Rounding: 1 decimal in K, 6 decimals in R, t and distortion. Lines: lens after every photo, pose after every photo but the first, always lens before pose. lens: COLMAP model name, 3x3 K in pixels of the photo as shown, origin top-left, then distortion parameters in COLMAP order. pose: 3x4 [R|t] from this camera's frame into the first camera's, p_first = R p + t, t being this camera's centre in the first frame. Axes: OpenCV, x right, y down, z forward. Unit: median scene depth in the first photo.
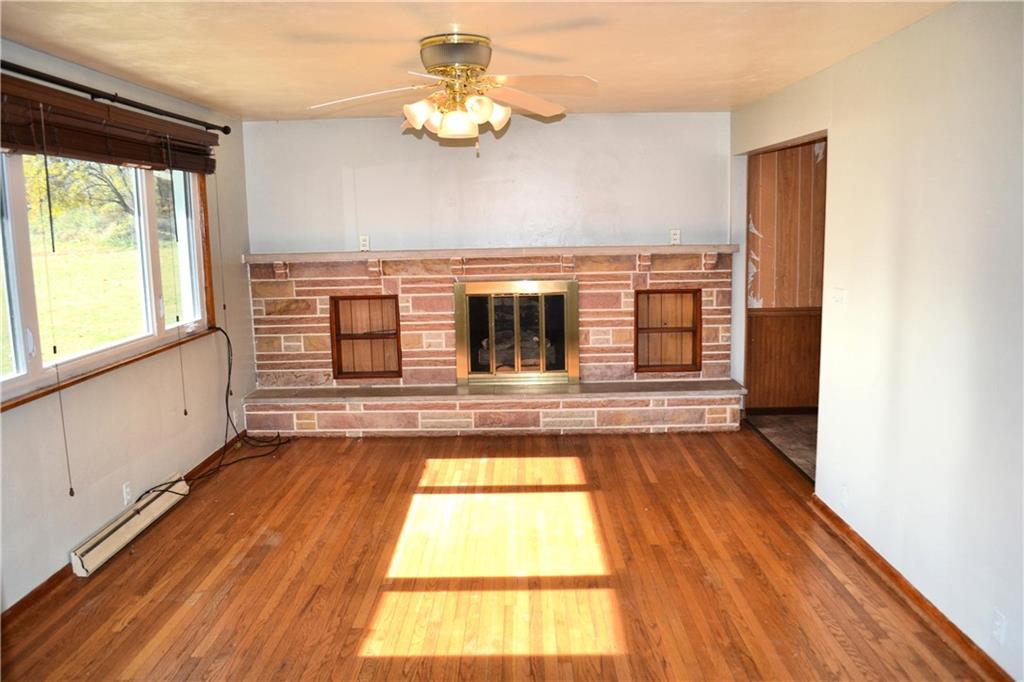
lens RADIAL K [[818.9, 0, 520.9], [0, 818.9, 343.5], [0, 0, 1]] dist [-0.082533, 0.015409]
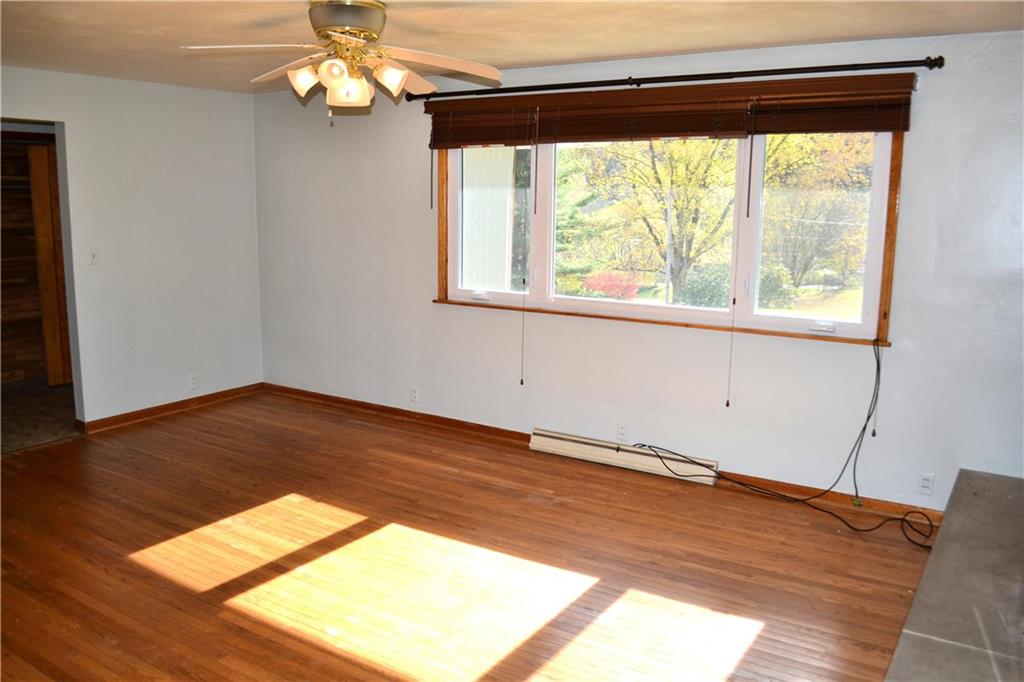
lens RADIAL K [[818.9, 0, 518.7], [0, 818.9, 337.3], [0, 0, 1]] dist [-0.082533, 0.015409]
pose [[-0.544478, 0.142364, -0.826606, 0.620312], [-0.129052, 0.959538, 0.250263, -0.249688], [0.828788, 0.242938, -0.504075, 1.663209]]
